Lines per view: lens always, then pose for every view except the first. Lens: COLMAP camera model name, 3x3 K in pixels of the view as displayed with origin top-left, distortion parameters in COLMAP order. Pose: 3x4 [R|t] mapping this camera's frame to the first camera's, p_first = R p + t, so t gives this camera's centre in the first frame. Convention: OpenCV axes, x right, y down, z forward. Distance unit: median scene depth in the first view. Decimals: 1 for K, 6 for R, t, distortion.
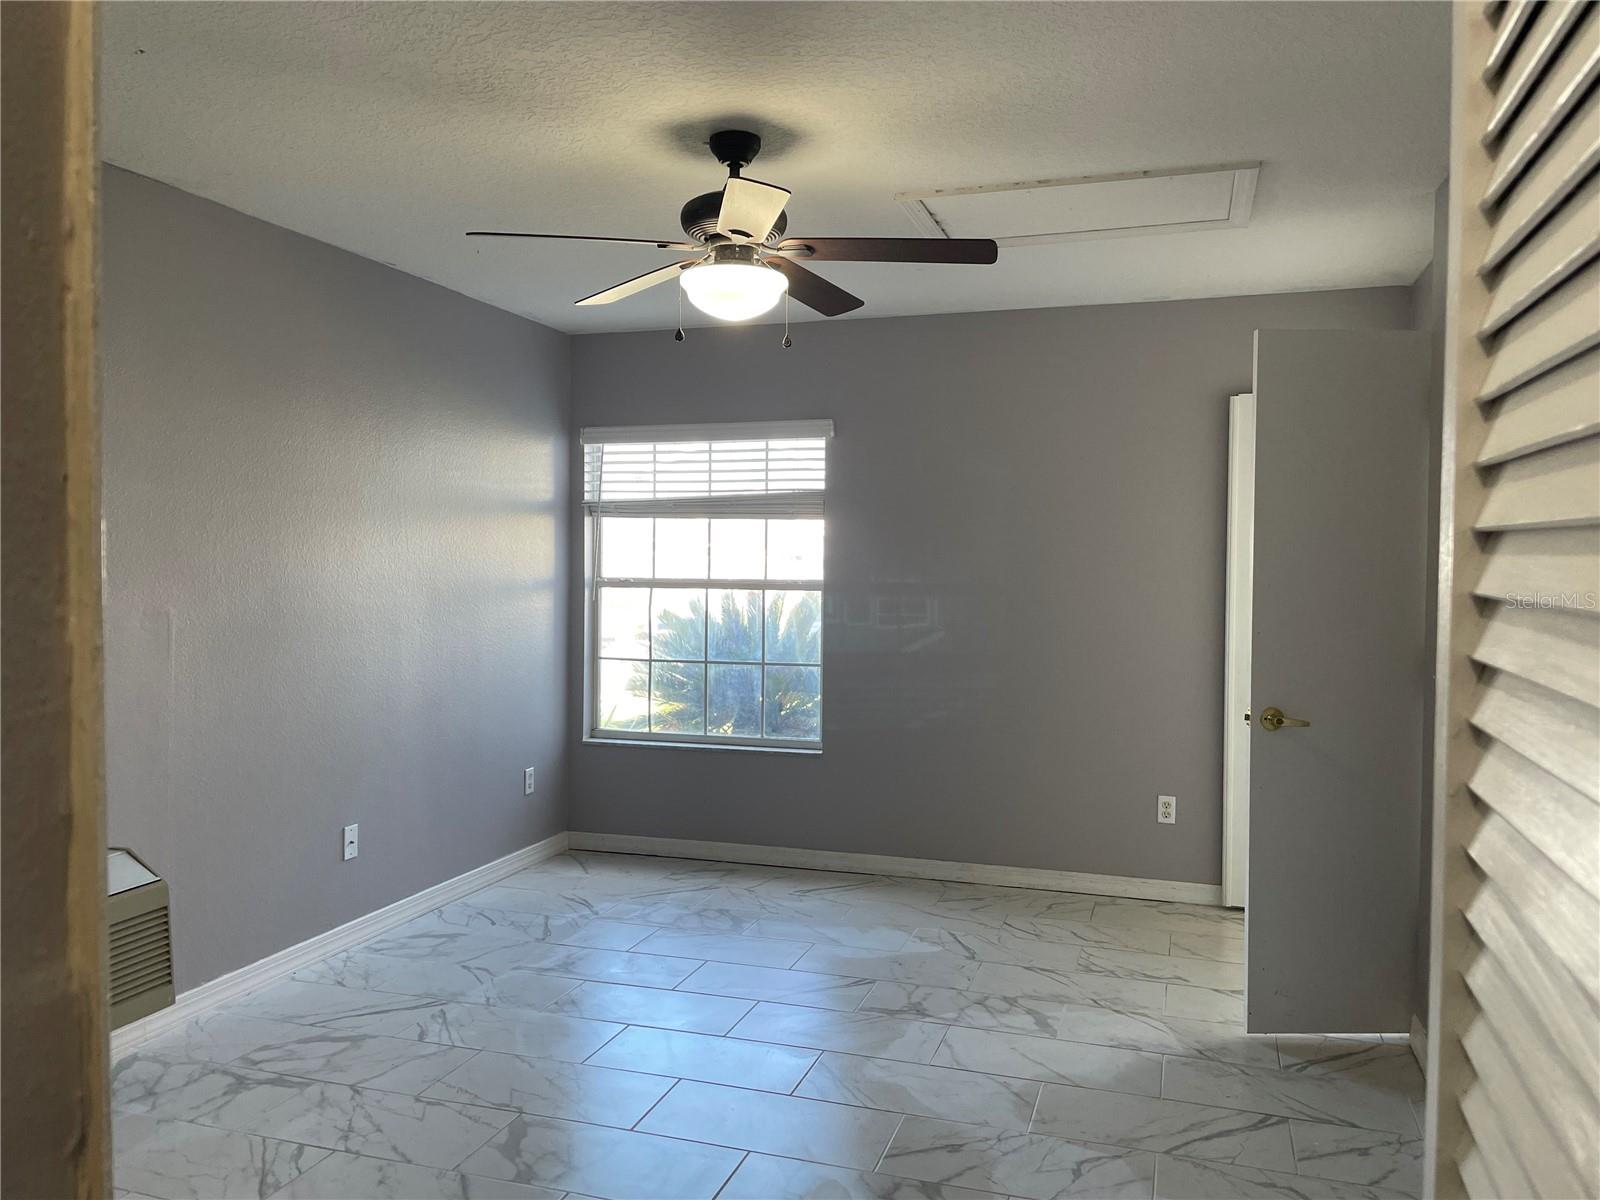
lens RADIAL K [[1206.6, 0, 805.0], [0, 1206.6, 591.3], [0, 0, 1]] dist [0.090110, -0.120422]
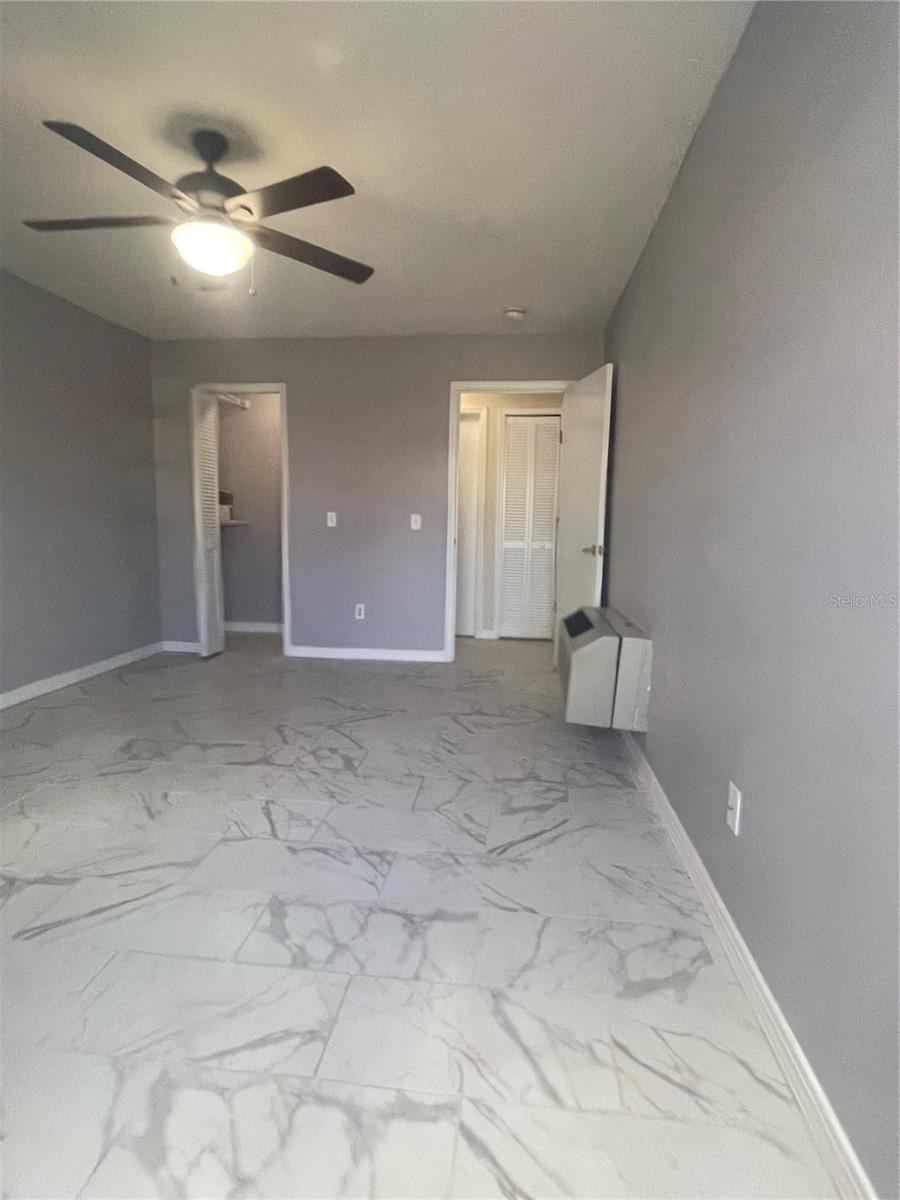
lens RADIAL K [[643.6, 0, 445.4], [0, 643.6, 599.4], [0, 0, 1]] dist [0.002646, -0.004469]
pose [[-0.980260, 0.000667, -0.197709, -0.140344], [-0.028682, 0.988936, 0.145545, 0.033396], [0.195619, 0.148343, -0.969395, 1.481608]]
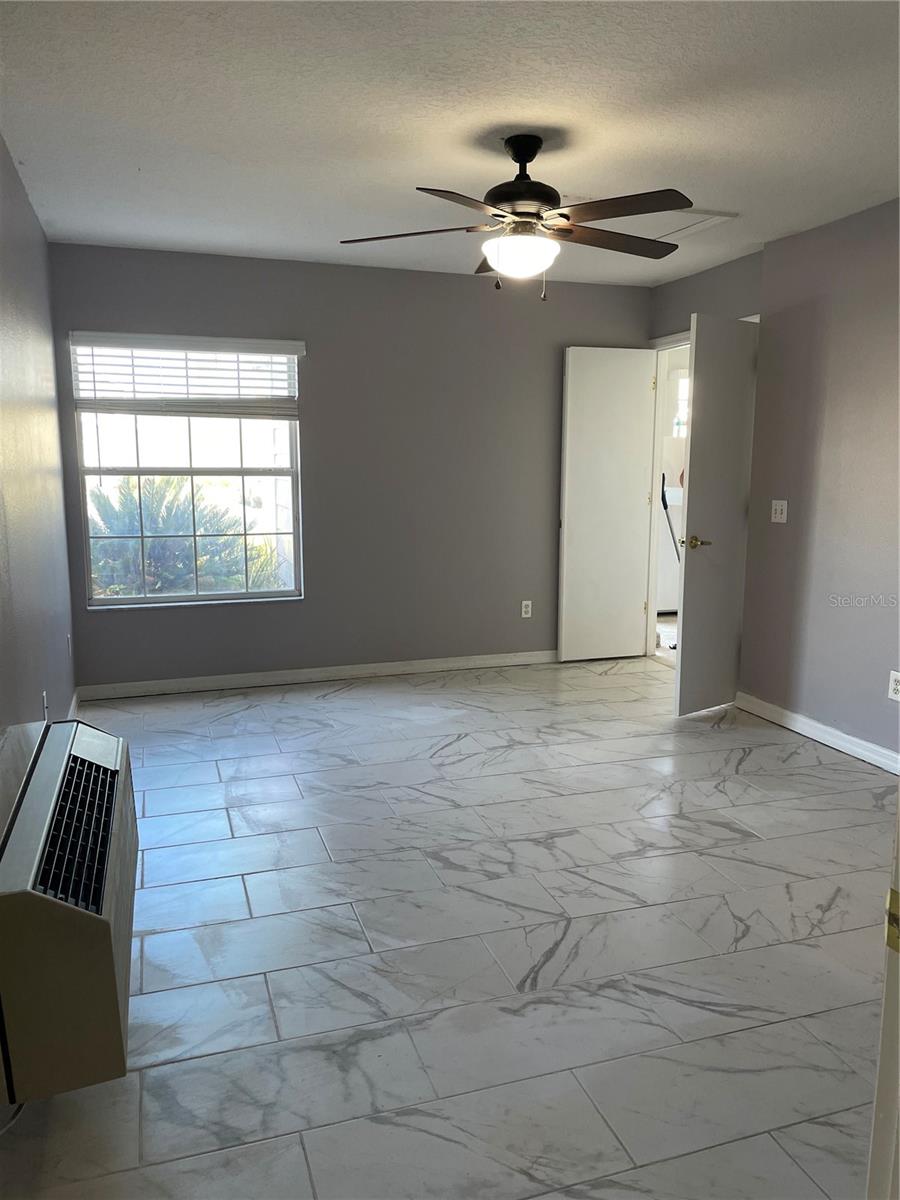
lens RADIAL K [[904.9, 0, 459.3], [0, 904.9, 598.4], [0, 0, 1]] dist [0.090110, -0.120422]
pose [[0.801632, -0.096856, 0.589920, -0.618963], [0.017574, 0.990180, 0.138691, -0.003113], [-0.597560, -0.100812, 0.795462, 0.131598]]
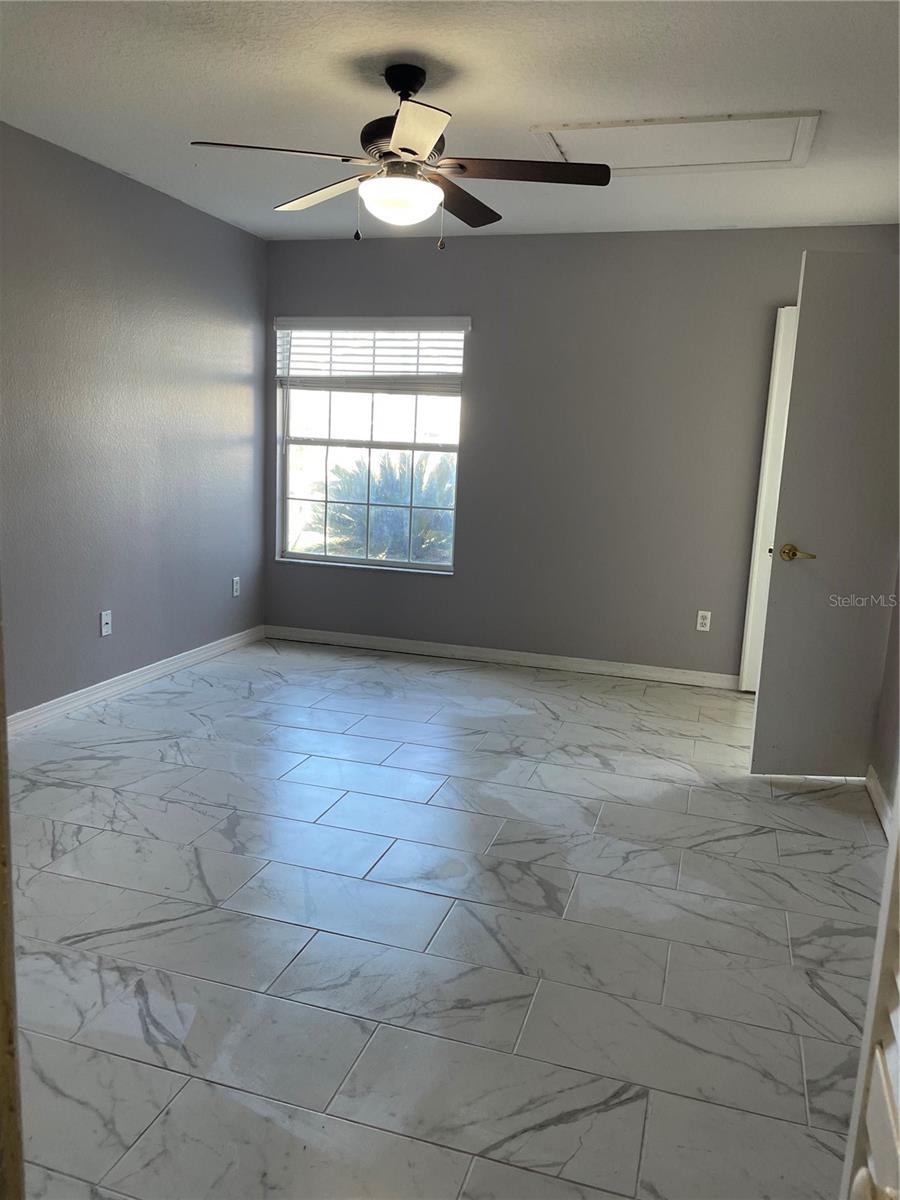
lens RADIAL K [[904.9, 0, 445.9], [0, 904.9, 596.9], [0, 0, 1]] dist [0.090110, -0.120422]
pose [[0.999397, 0.032271, 0.012796, -0.008427], [-0.033799, 0.988640, 0.146456, 0.015964], [-0.007925, -0.146800, 0.989134, -0.007292]]
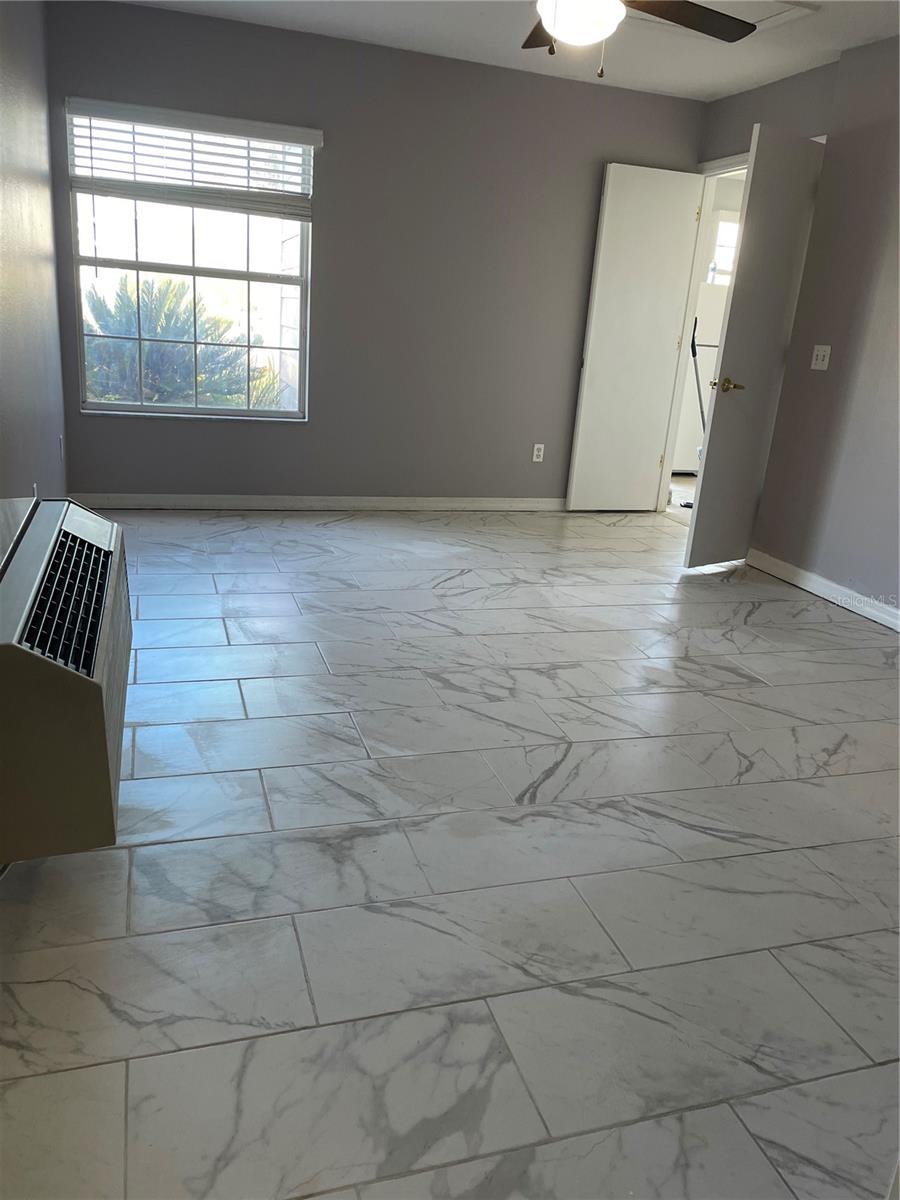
lens RADIAL K [[904.9, 0, 456.2], [0, 904.9, 594.8], [0, 0, 1]] dist [0.090110, -0.120422]
pose [[0.807648, -0.122432, 0.576815, -0.611854], [-0.055119, 0.958250, 0.280570, 0.045132], [-0.587083, -0.258395, 0.767180, 0.168908]]
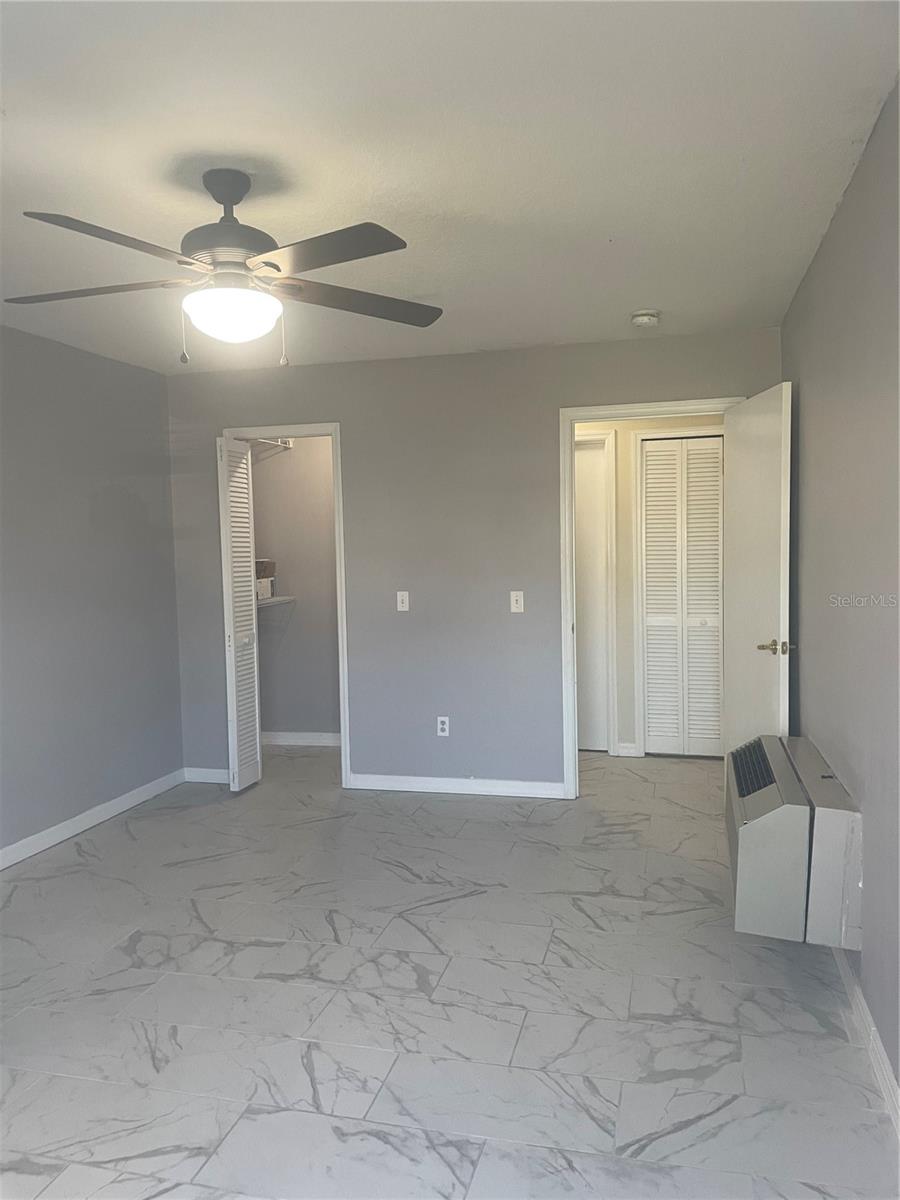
lens RADIAL K [[904.9, 0, 444.0], [0, 904.9, 599.4], [0, 0, 1]] dist [0.090110, -0.120422]
pose [[-0.998306, 0.018297, -0.055235, -0.159702], [0.013616, 0.996376, 0.083960, -0.044619], [0.056571, 0.083066, -0.994937, 1.492985]]
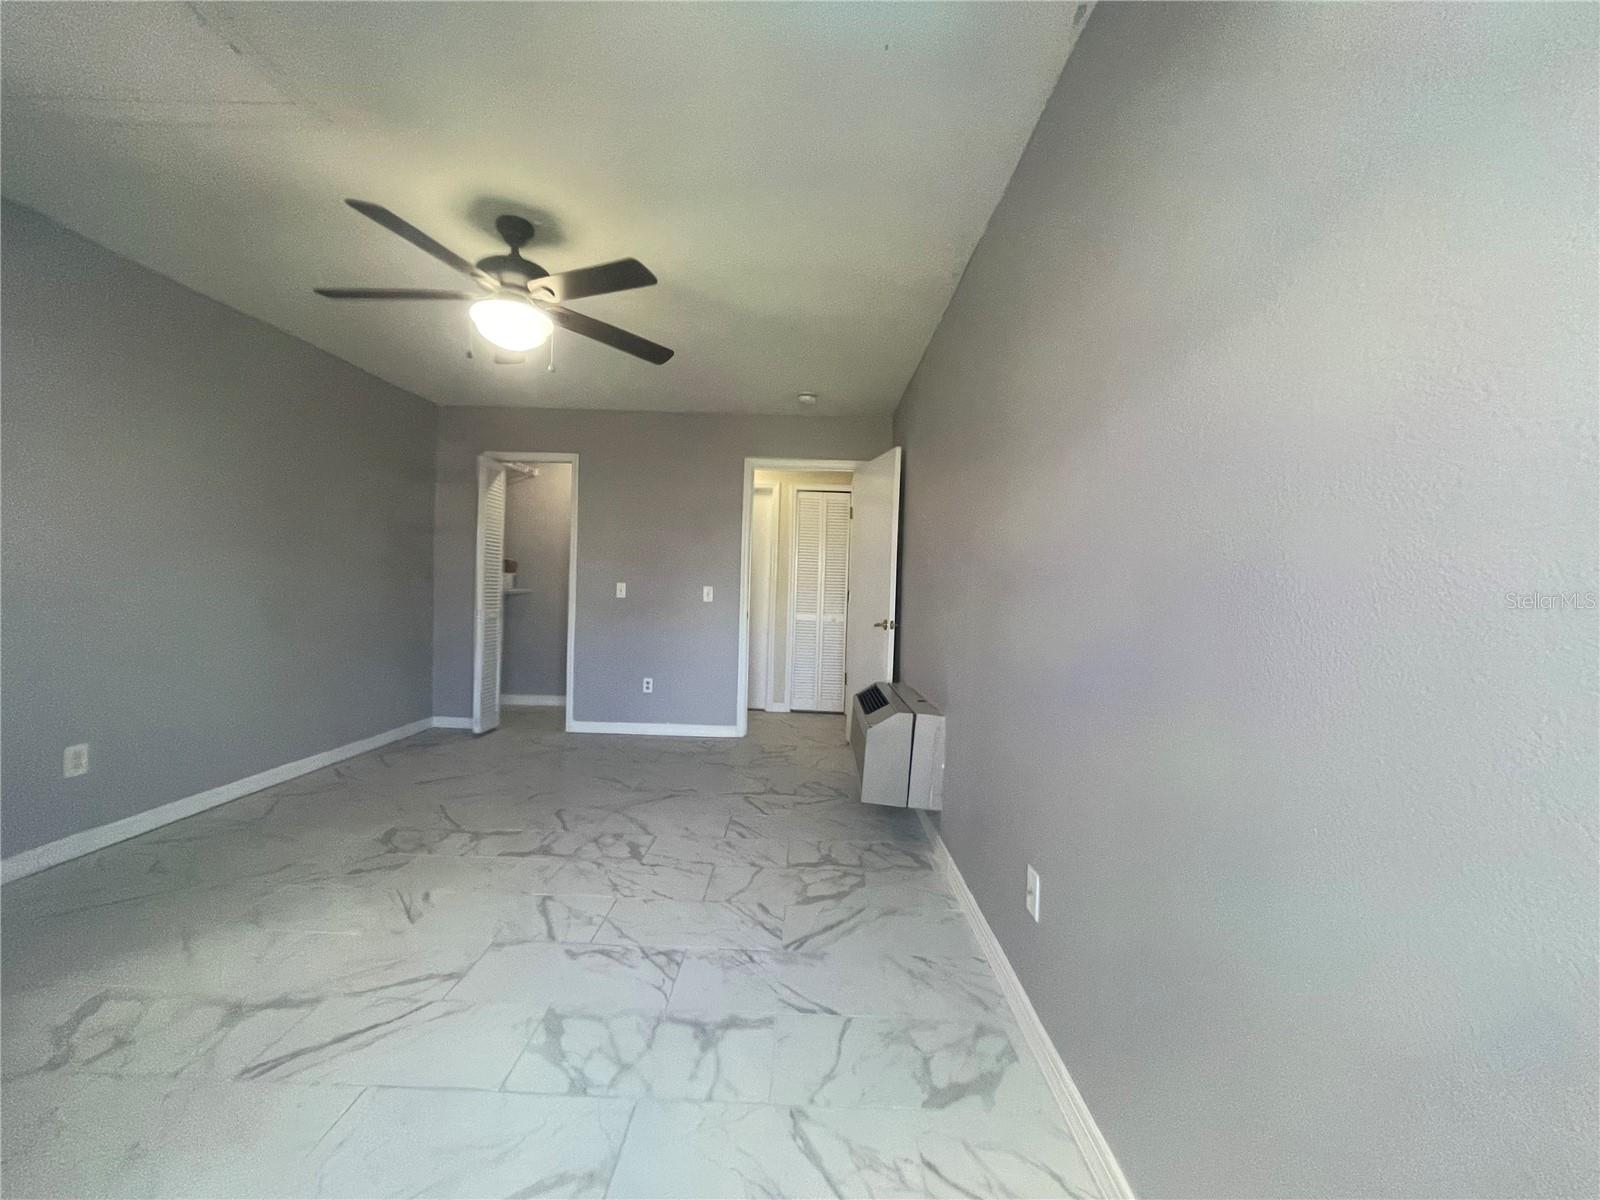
lens RADIAL K [[647.2, 0, 800.0], [0, 647.2, 599.2], [0, 0, 1]] dist [-0.003795, -0.000474]
pose [[-0.955155, -0.031772, -0.294395, -0.134051], [-0.044489, 0.998339, 0.036598, 0.025006], [0.292743, 0.048054, -0.954983, 1.477667]]
